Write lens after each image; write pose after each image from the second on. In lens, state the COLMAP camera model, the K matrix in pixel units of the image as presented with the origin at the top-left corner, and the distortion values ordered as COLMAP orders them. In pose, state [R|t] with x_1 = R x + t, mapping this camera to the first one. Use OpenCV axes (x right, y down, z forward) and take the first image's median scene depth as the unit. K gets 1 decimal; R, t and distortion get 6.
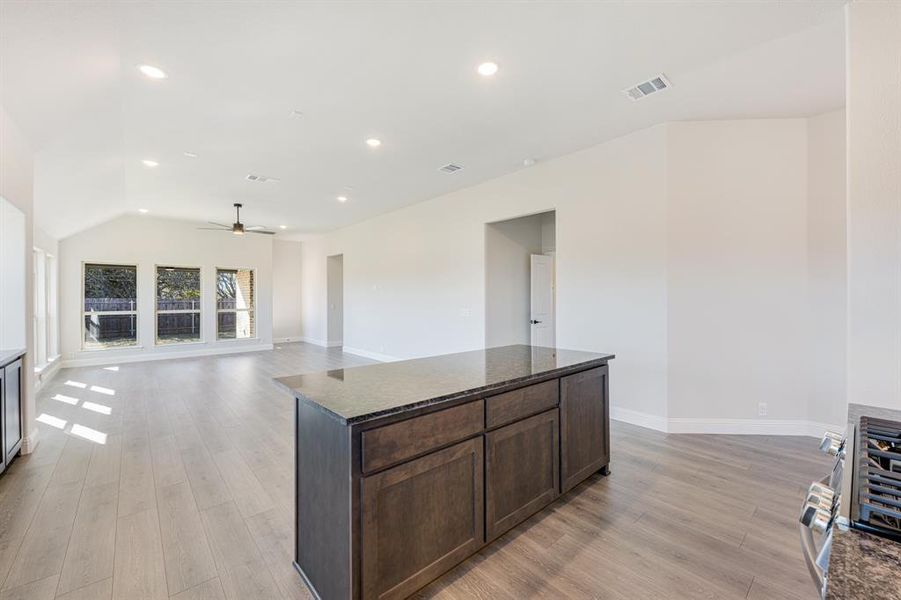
lens RADIAL K [[360.5, 0, 429.8], [0, 360.5, 297.5], [0, 0, 1]] dist [0.006851, -0.000179]
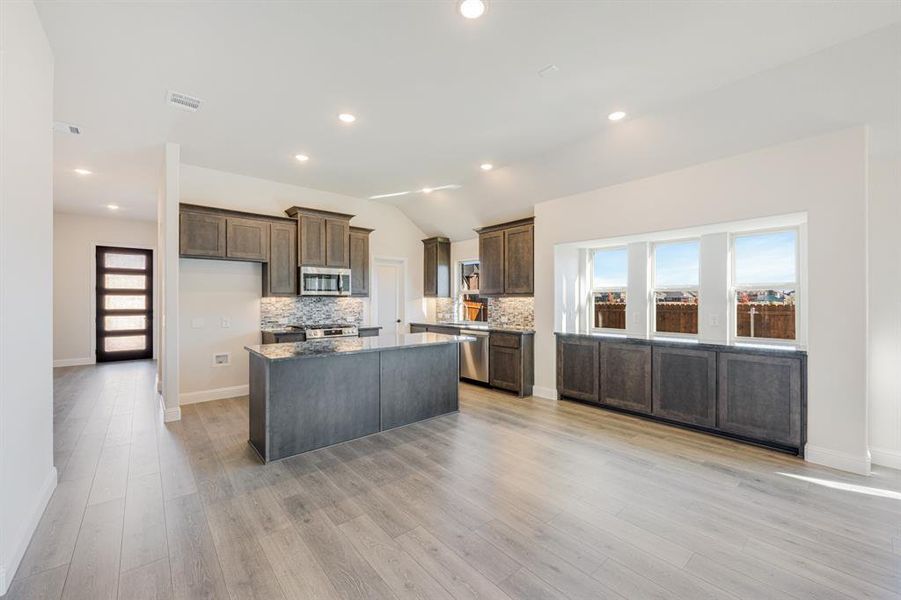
lens RADIAL K [[360.5, 0, 449.4], [0, 360.5, 297.9], [0, 0, 1]] dist [0.006851, -0.000179]
pose [[-0.999904, 0.005568, -0.012716, -0.059034], [0.005602, 0.999981, -0.002584, 0.005380], [0.012701, -0.002655, -0.999916, 0.645483]]
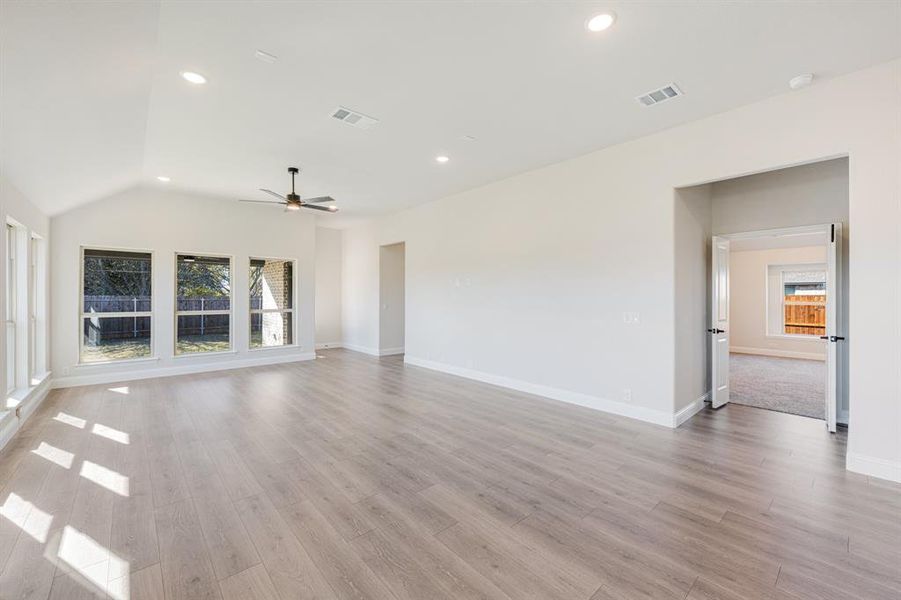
lens RADIAL K [[358.0, 0, 449.9], [0, 358.0, 294.4], [0, 0, 1]] dist [-0.008313, 0.002071]
pose [[0.999241, 0.005129, 0.038624, -0.182114], [-0.004558, 0.999879, -0.014852, 0.008404], [-0.038696, 0.014664, 0.999143, 0.193519]]
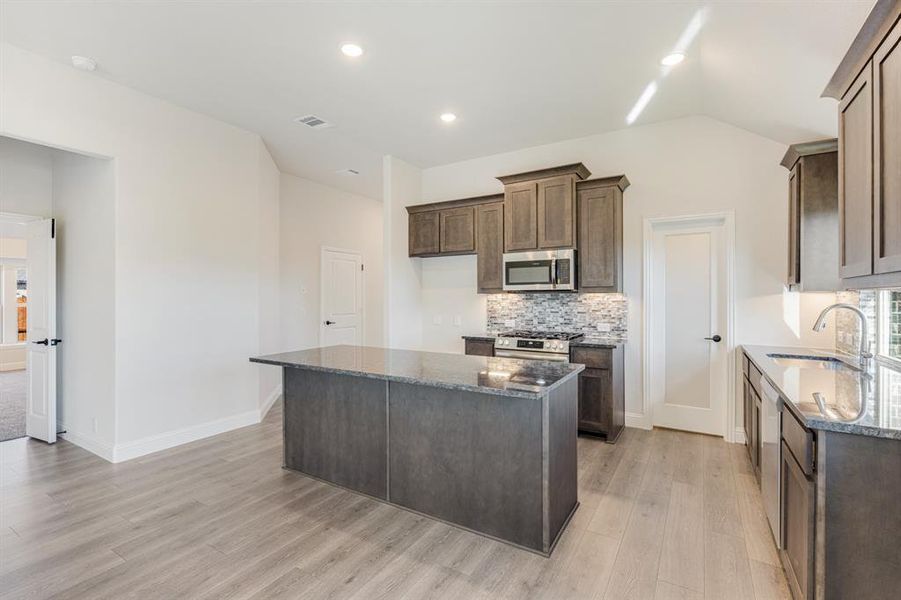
lens RADIAL K [[411.7, 0, 448.1], [0, 411.7, 294.5], [0, 0, 1]] dist [-0.000494, -0.002706]
pose [[-0.322588, 0.010533, 0.946481, -0.269111], [0.005138, 0.999943, -0.009377, 0.006912], [-0.946526, 0.001838, -0.322623, 0.317453]]
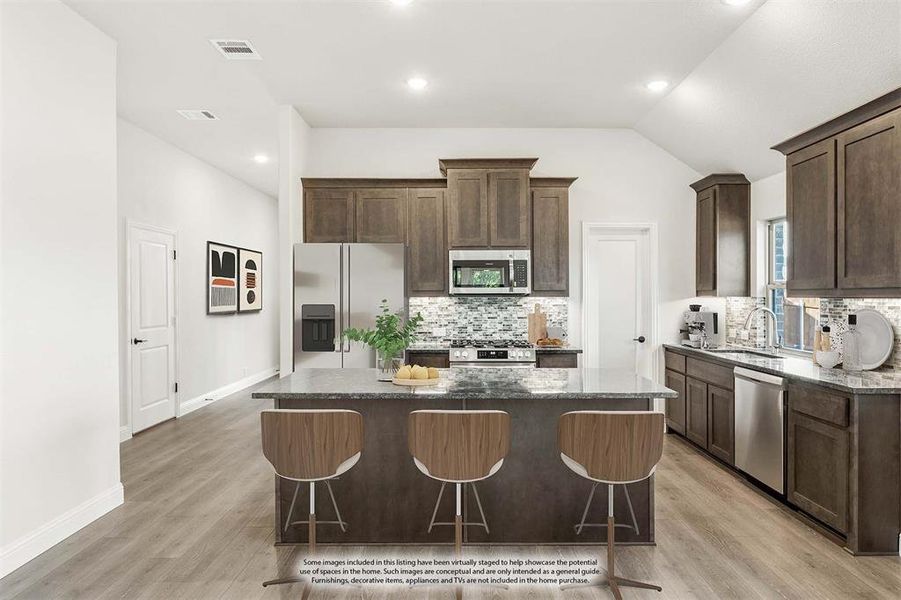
lens RADIAL K [[551.2, 0, 456.3], [0, 551.2, 300.6], [0, 0, 1]] dist [-0.006102, 0.005730]
pose [[-0.771422, -0.001260, 0.636322, -0.191148], [0.005762, 0.999943, 0.008966, 0.000252], [-0.636297, 0.010583, -0.771371, 0.515302]]
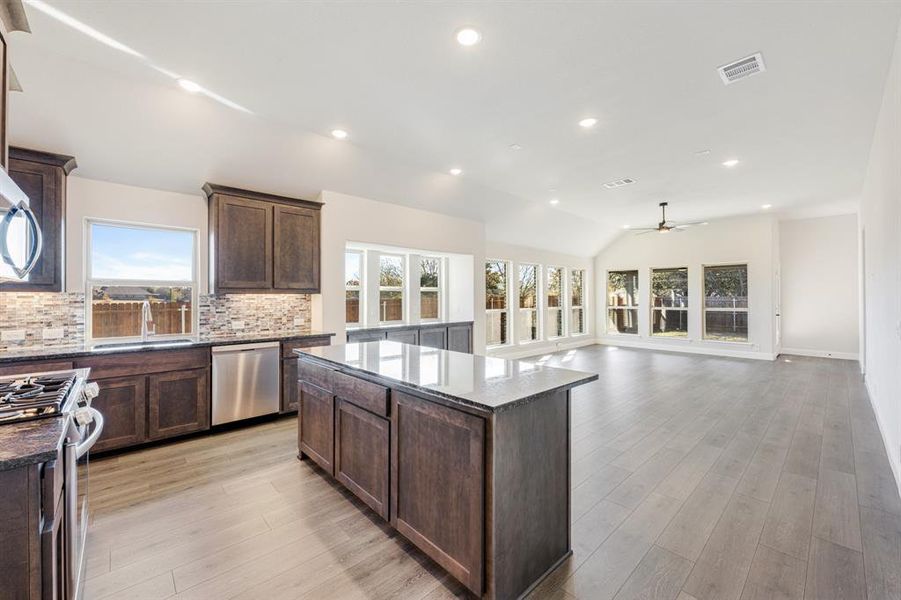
lens RADIAL K [[360.5, 0, 459.0], [0, 360.5, 290.6], [0, 0, 1]] dist [0.006851, -0.000179]
pose [[0.068558, -0.012360, -0.997571, 0.290352], [-0.004218, 0.999911, -0.012679, 0.004484], [0.997638, 0.005077, 0.068499, 0.262881]]
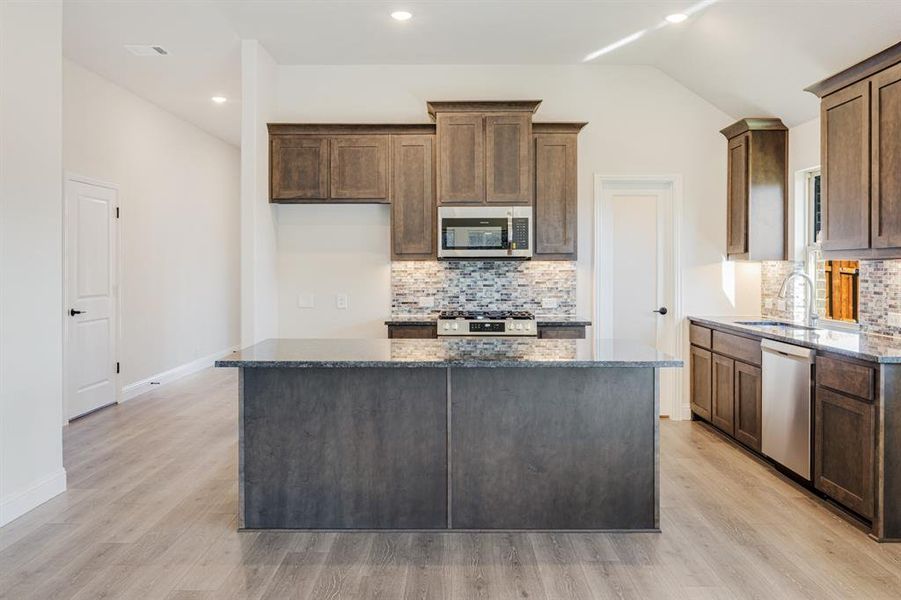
lens RADIAL K [[690.5, 0, 453.4], [0, 690.5, 261.3], [0, 0, 1]] dist [0.007727, -0.013136]
pose [[-0.768958, 0.008234, 0.639246, -0.225459], [0.004941, 0.999964, -0.006937, 0.006155], [-0.639280, -0.002176, -0.768971, 0.543610]]
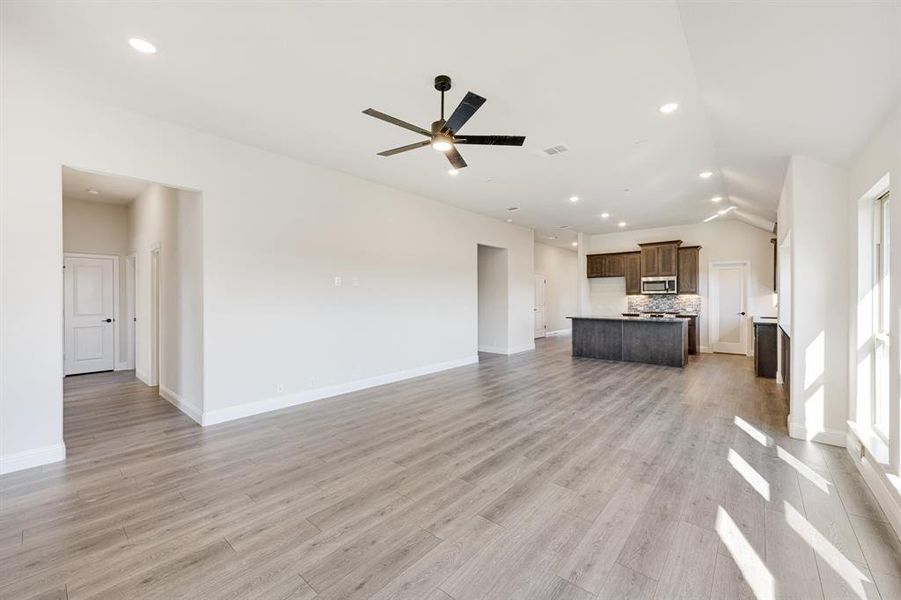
lens RADIAL K [[360.5, 0, 453.2], [0, 360.5, 297.3], [0, 0, 1]] dist [0.006851, -0.000179]
pose [[-0.181700, 0.003823, 0.983347, -0.685563], [0.009518, 0.999952, -0.002129, 0.005226], [-0.983308, 0.008972, -0.181728, 0.762527]]
